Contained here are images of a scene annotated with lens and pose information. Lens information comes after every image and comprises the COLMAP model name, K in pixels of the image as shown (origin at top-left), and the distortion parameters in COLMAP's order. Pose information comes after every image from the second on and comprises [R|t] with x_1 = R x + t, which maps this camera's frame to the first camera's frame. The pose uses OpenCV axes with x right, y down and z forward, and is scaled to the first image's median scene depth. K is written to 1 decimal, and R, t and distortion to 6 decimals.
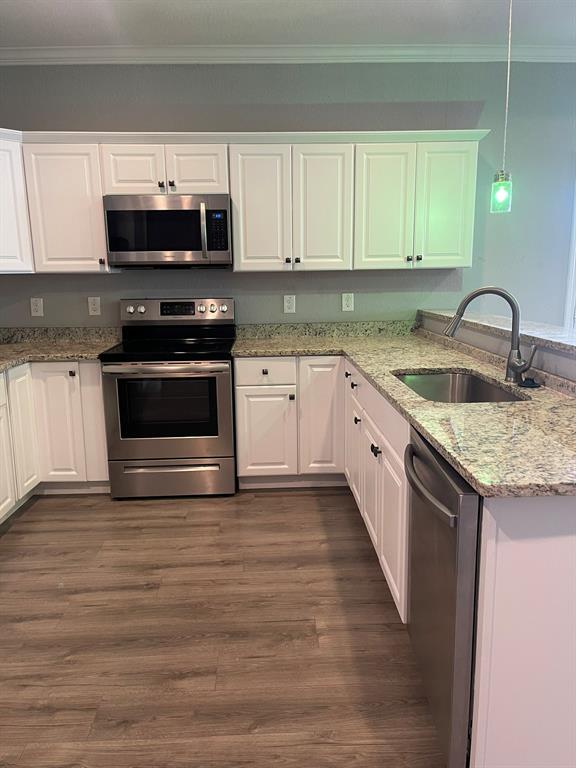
lens RADIAL K [[578.5, 0, 282.7], [0, 578.5, 387.6], [0, 0, 1]] dist [0.083879, -0.105450]
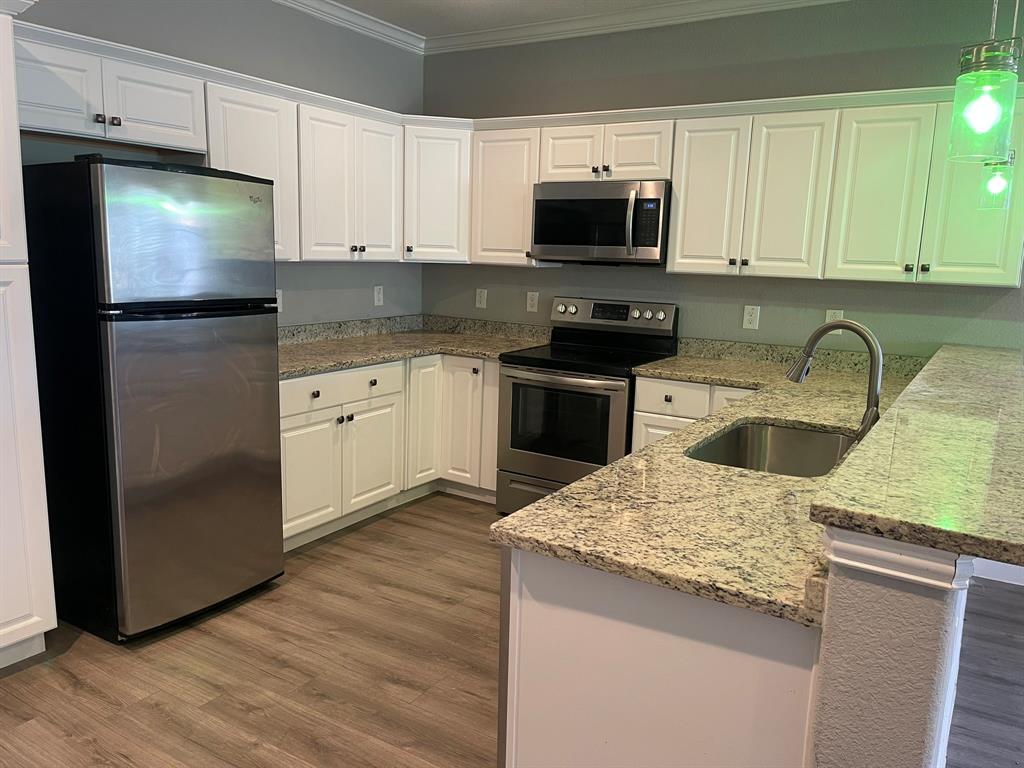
lens RADIAL K [[772.4, 0, 513.8], [0, 772.4, 384.9], [0, 0, 1]] dist [0.076908, -0.103965]
pose [[0.830730, 0.135878, -0.539837, 0.364838], [-0.150369, 0.988477, 0.017405, -0.032293], [0.535982, 0.066716, 0.841589, -0.020524]]
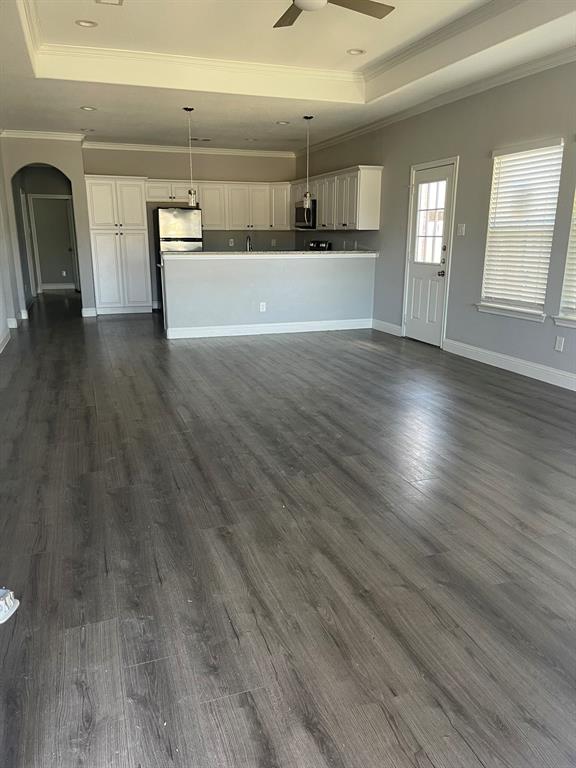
lens RADIAL K [[564.8, 0, 288.0], [0, 564.8, 384.0], [0, 0, 1]] dist [0.001084, 0.000400]
pose [[0.300265, 0.260796, -0.917511, 2.407018], [-0.192177, 0.958712, 0.209615, -0.052229], [0.934296, 0.113384, 0.337987, 0.142249]]
